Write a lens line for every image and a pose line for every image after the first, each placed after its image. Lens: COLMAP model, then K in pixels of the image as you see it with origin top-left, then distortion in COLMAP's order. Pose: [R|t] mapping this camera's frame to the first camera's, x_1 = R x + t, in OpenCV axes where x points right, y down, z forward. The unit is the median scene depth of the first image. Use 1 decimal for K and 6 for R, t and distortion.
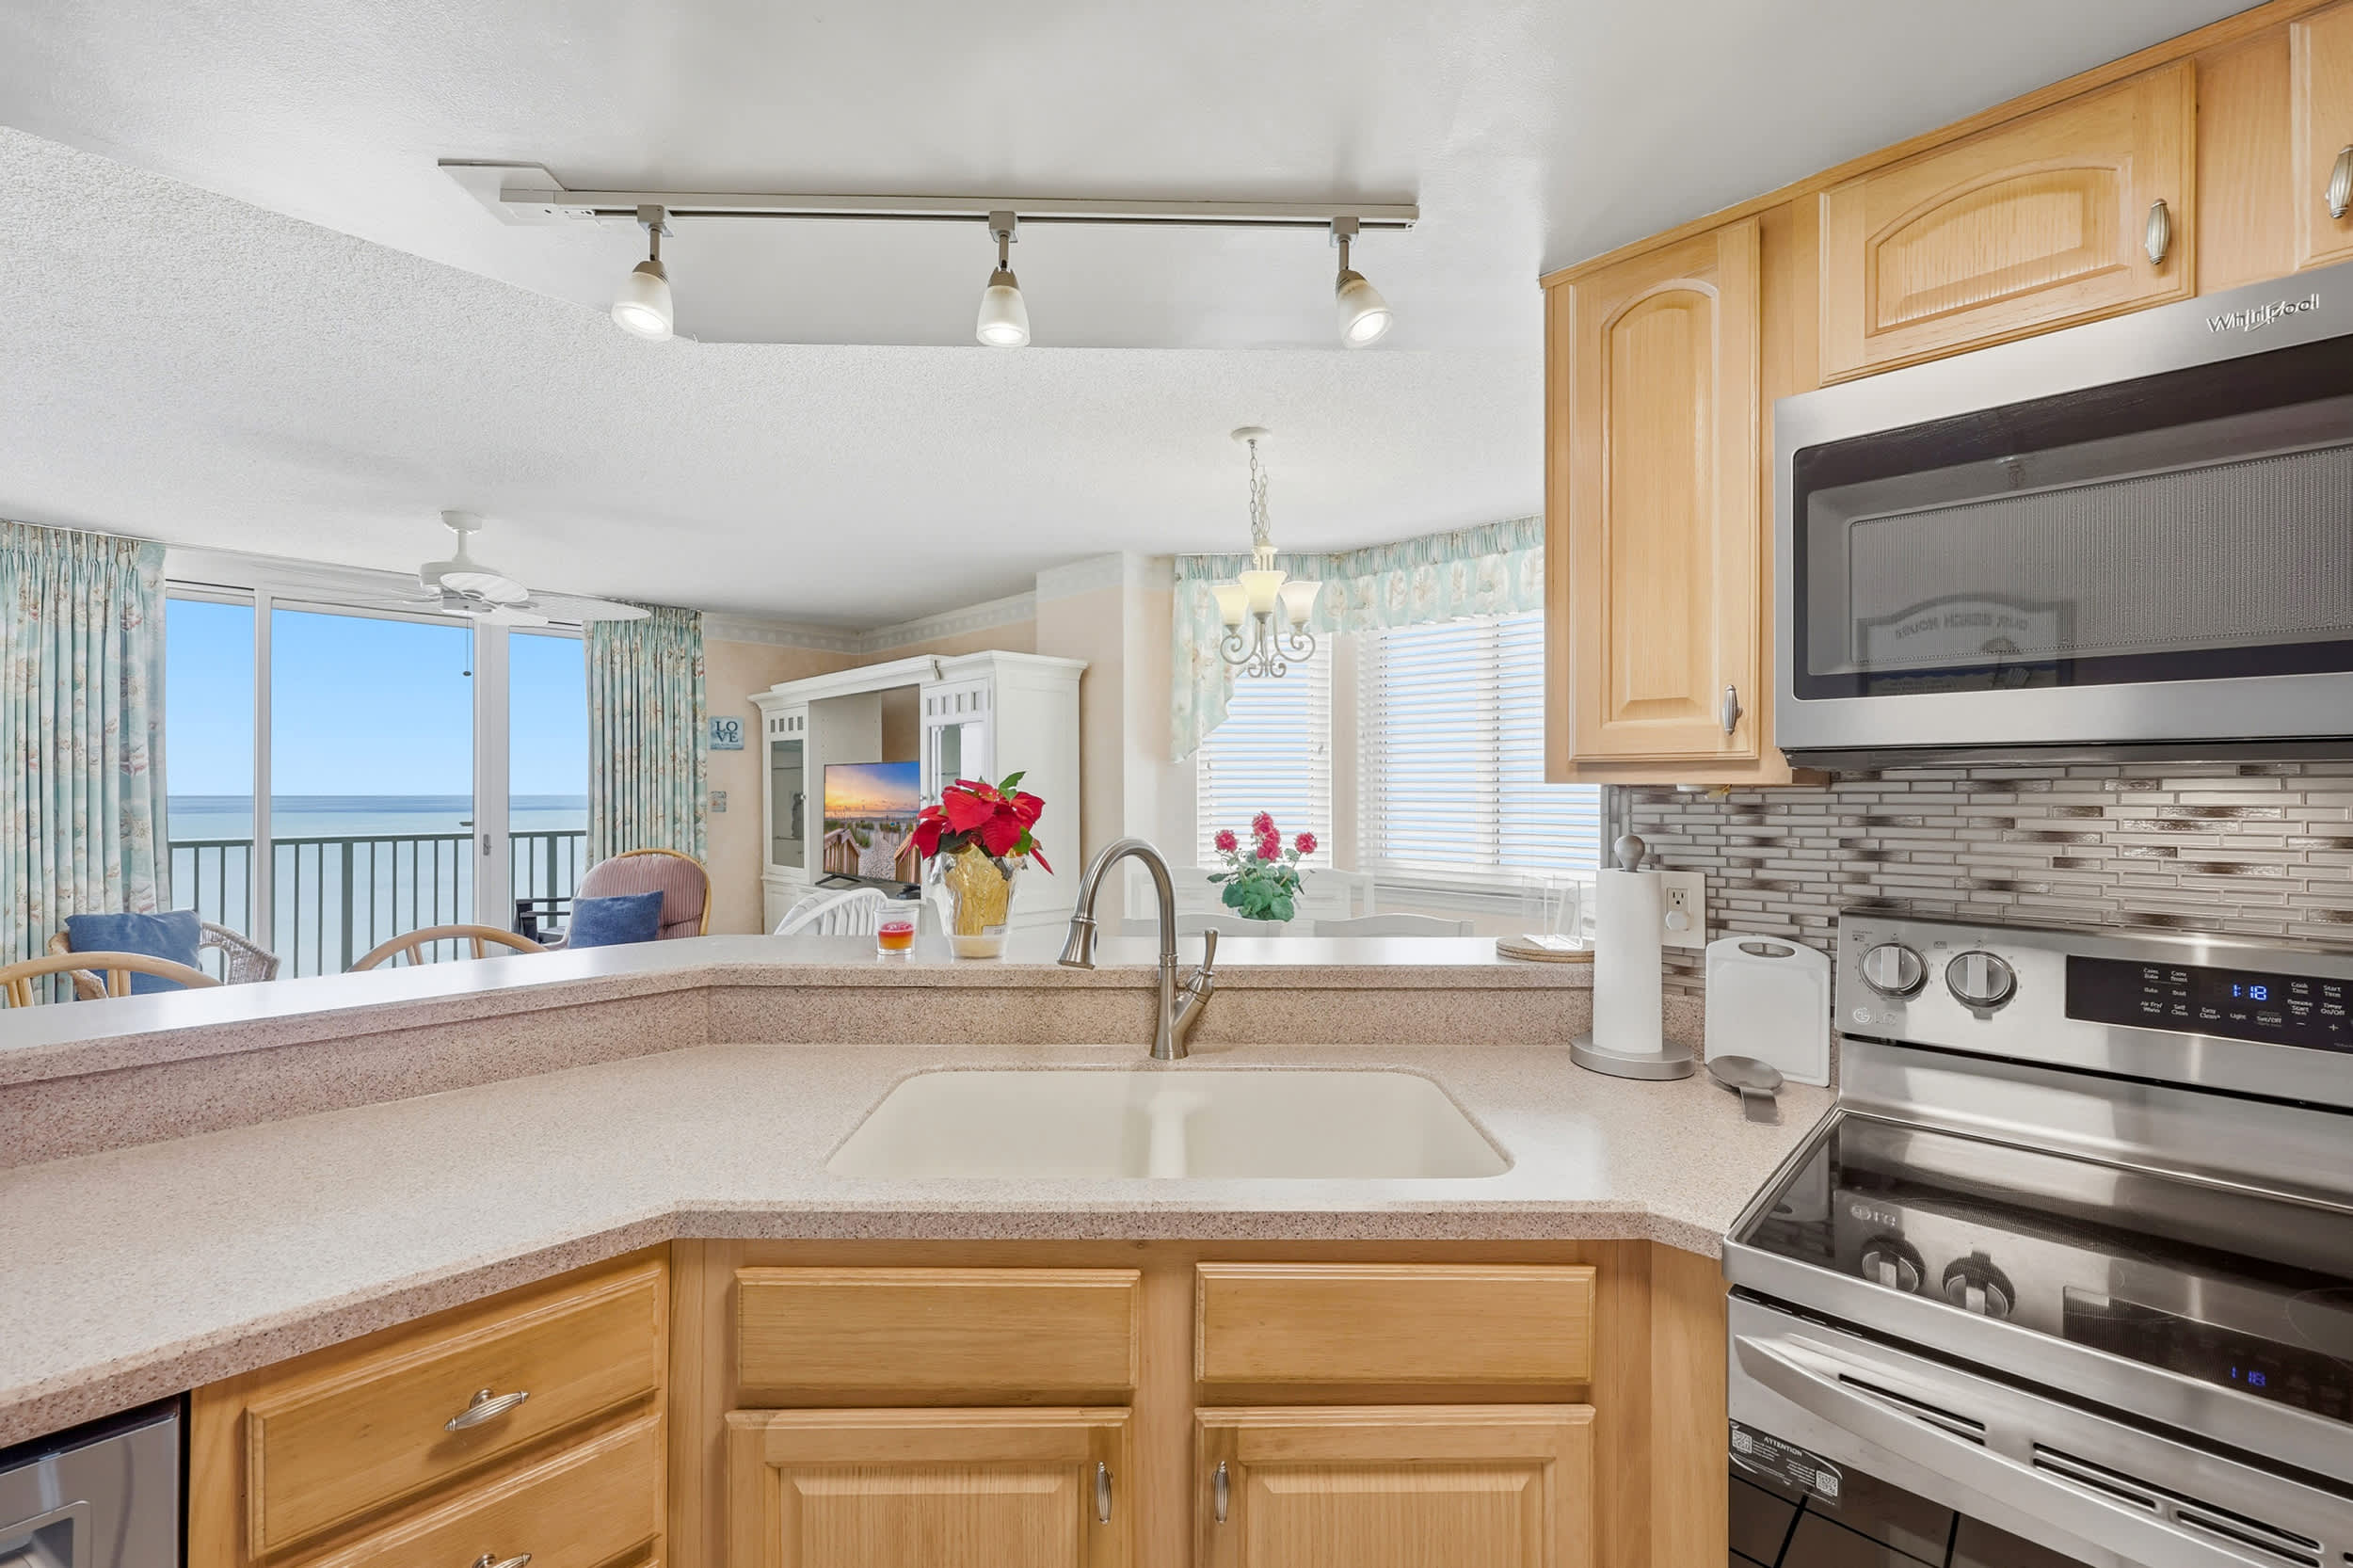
lens RADIAL K [[955.2, 0, 1174.0], [0, 955.2, 782.4], [0, 0, 1]] dist [-0.000594, 0.001000]
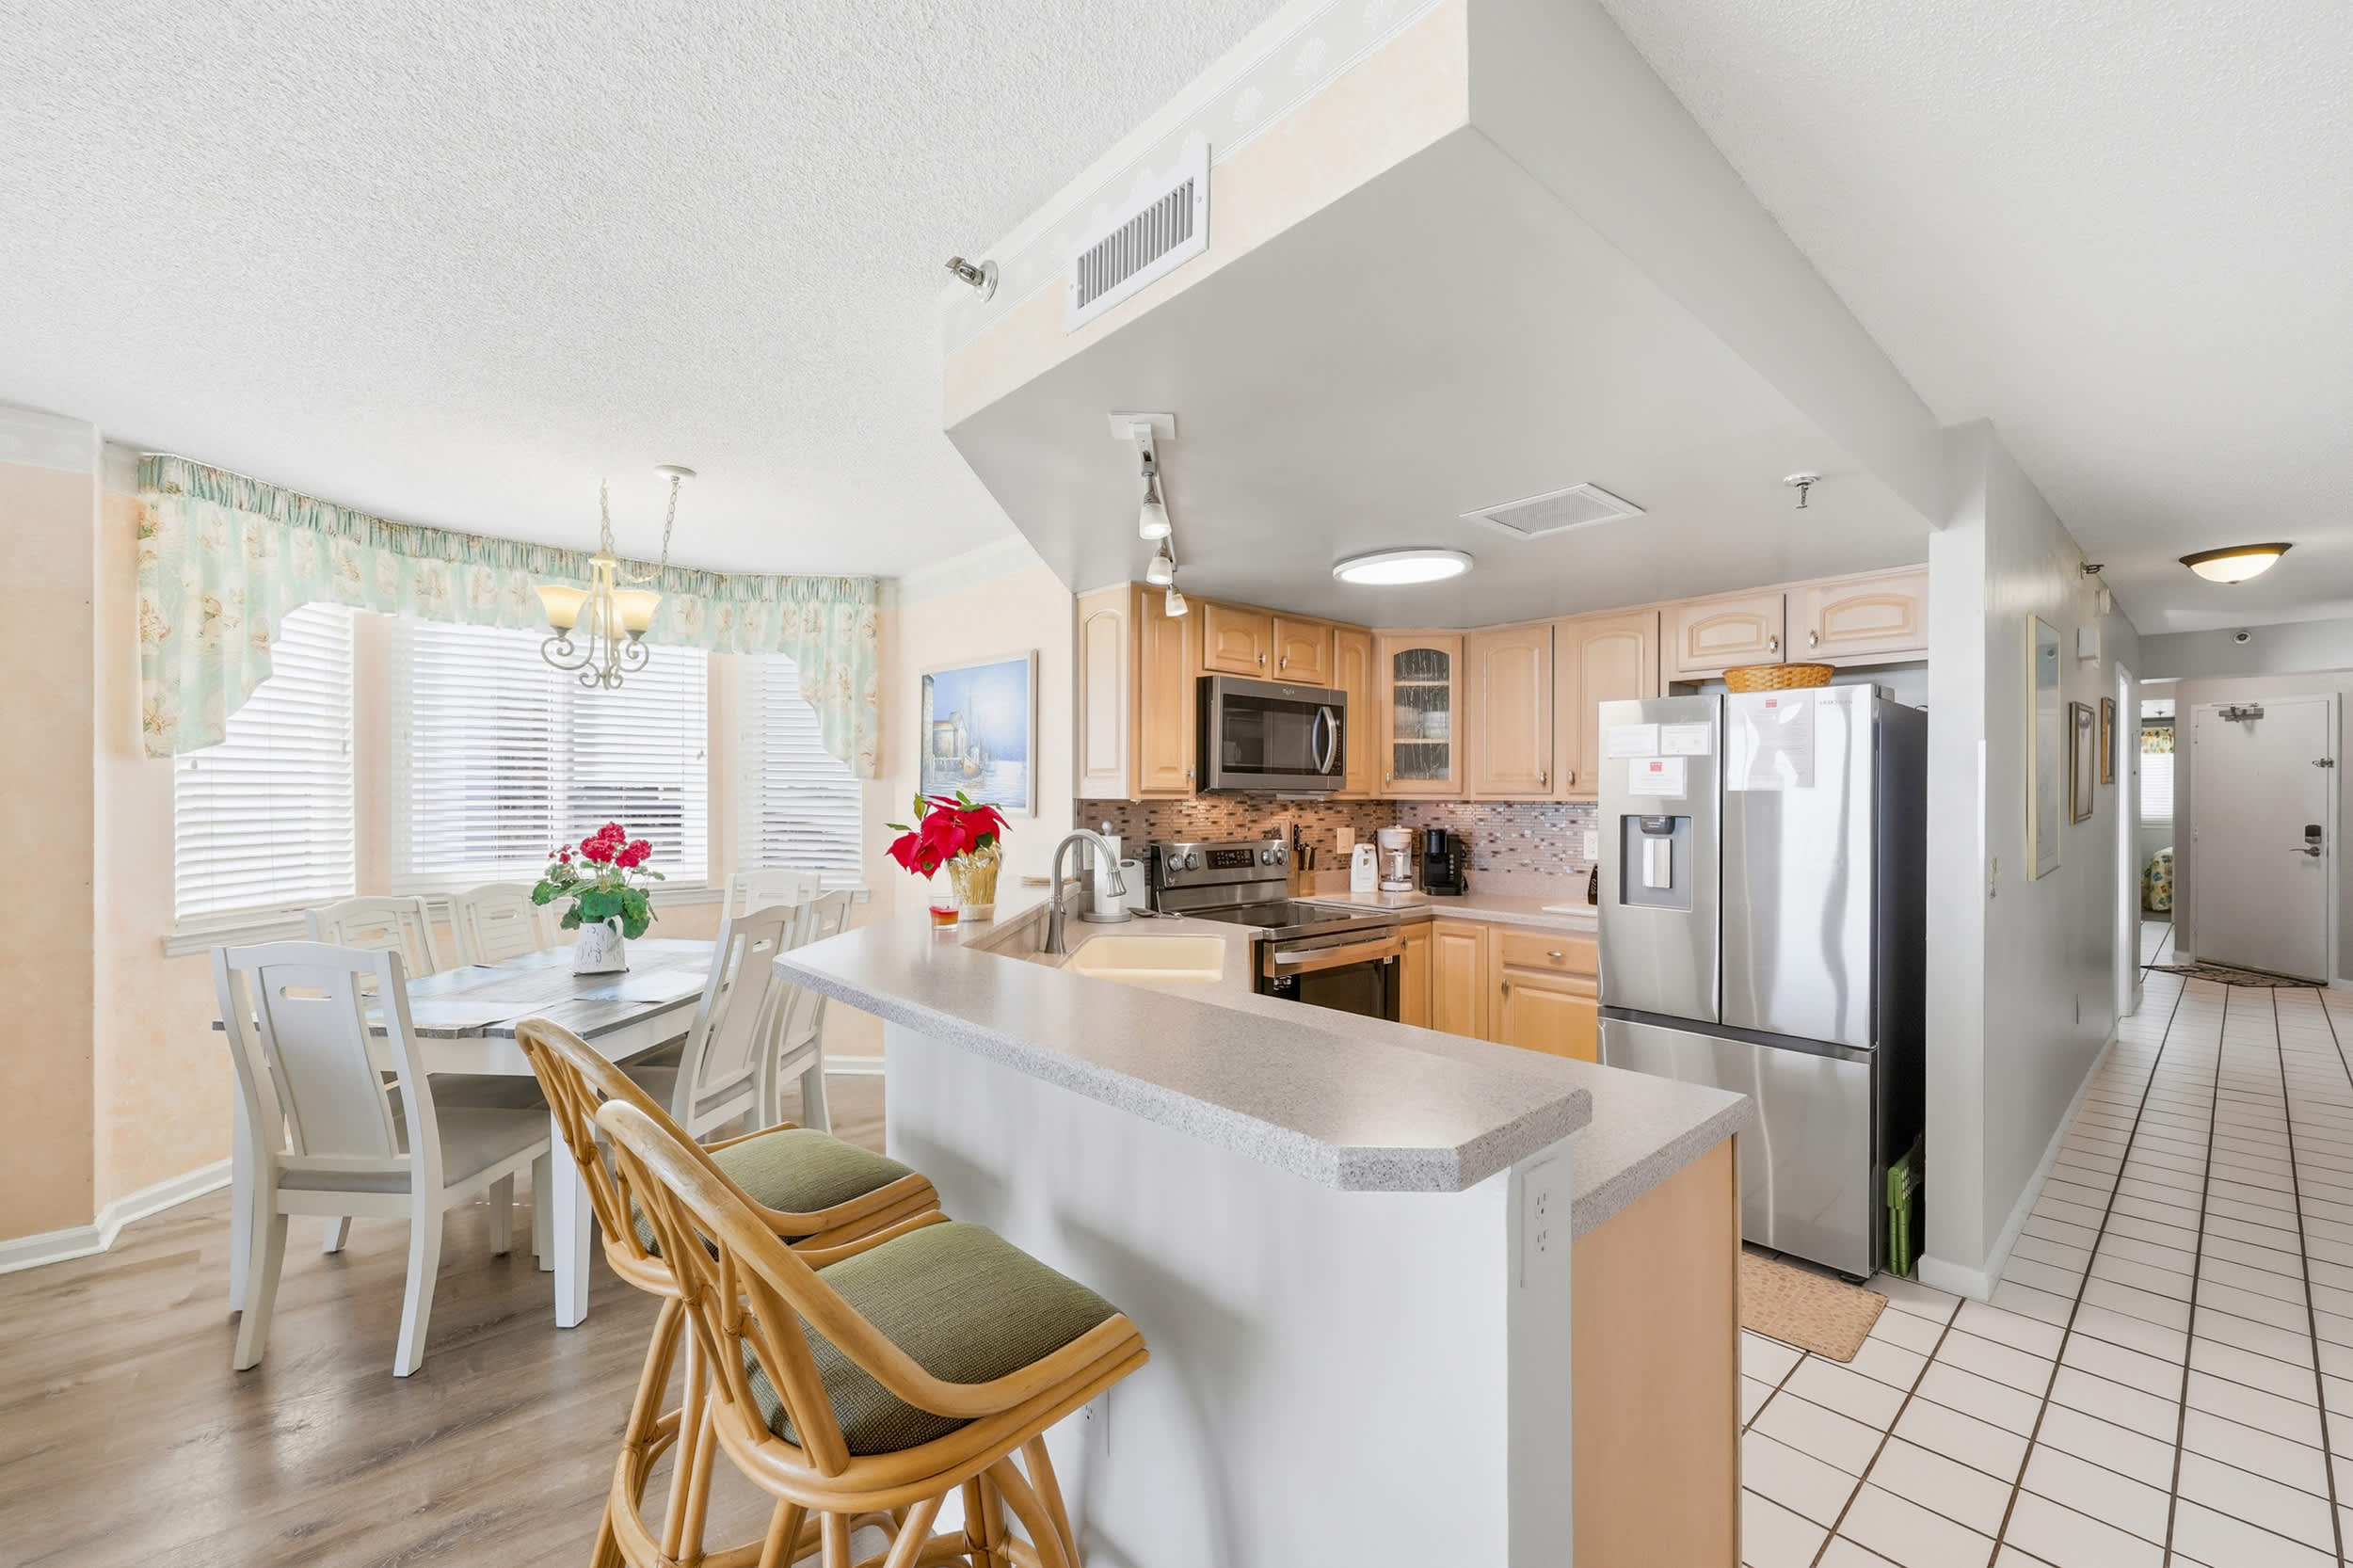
lens RADIAL K [[955.2, 0, 1172.3], [0, 955.2, 792.3], [0, 0, 1]] dist [-0.000594, 0.001000]
pose [[0.068963, 0.001281, 0.997618, -1.597322], [-0.010661, 0.999943, -0.000547, -0.011954], [-0.997562, -0.010598, 0.068973, 0.611036]]
